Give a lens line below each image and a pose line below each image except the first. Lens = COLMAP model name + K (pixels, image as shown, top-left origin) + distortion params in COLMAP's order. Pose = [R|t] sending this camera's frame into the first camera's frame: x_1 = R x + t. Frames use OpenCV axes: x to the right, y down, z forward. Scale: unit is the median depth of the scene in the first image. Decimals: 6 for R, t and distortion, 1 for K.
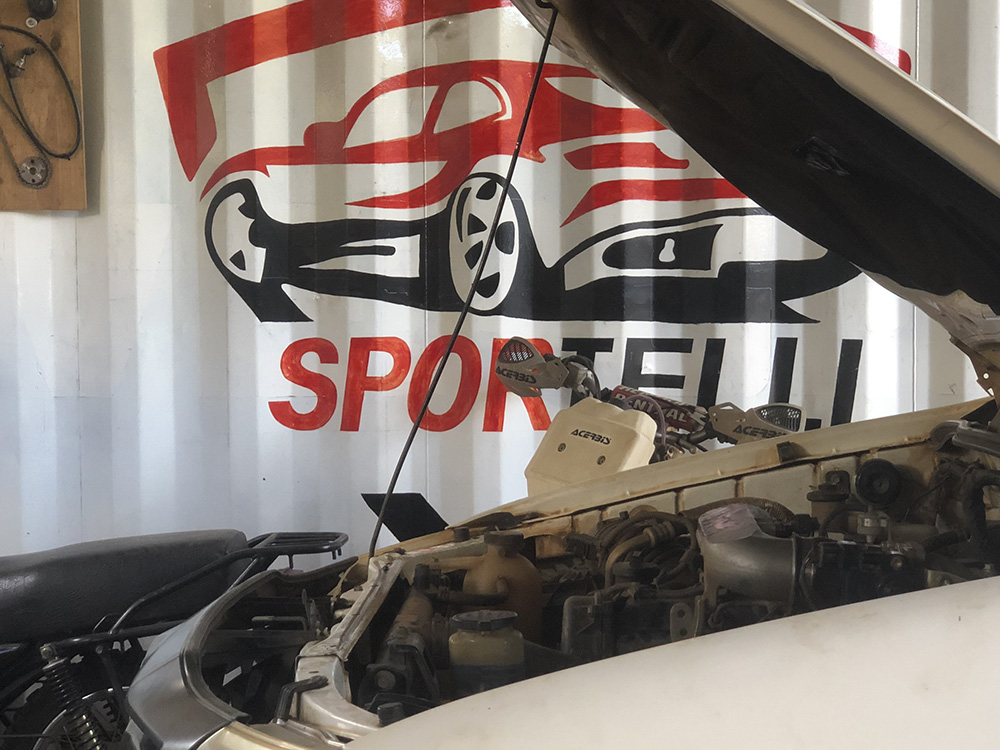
lens RADIAL K [[2136.3, 0, 499.7], [0, 2136.3, 377.2], [0, 0, 1]] dist [-0.017206, 0.000000]
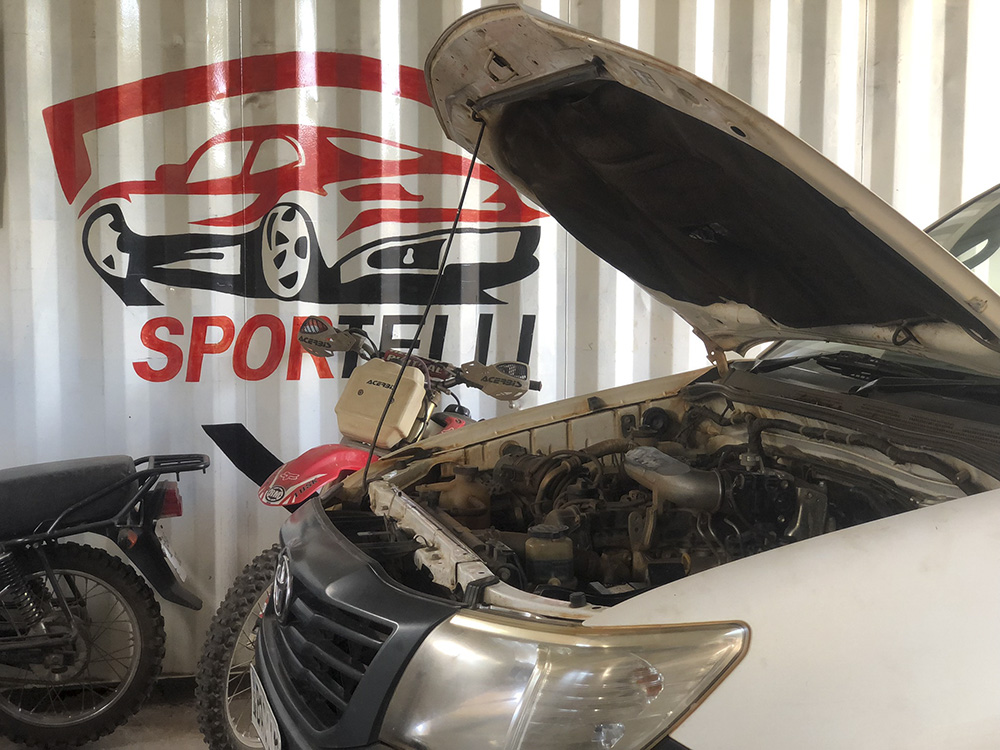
lens RADIAL K [[1509.2, 0, 499.8], [0, 1509.2, 375.1], [0, 0, 1]] dist [0.033471, 0.000000]
pose [[0.953142, -0.022032, 0.301719, -0.180611], [0.007561, 0.998768, 0.049046, -0.027617], [-0.302428, -0.044466, 0.952134, -0.025961]]
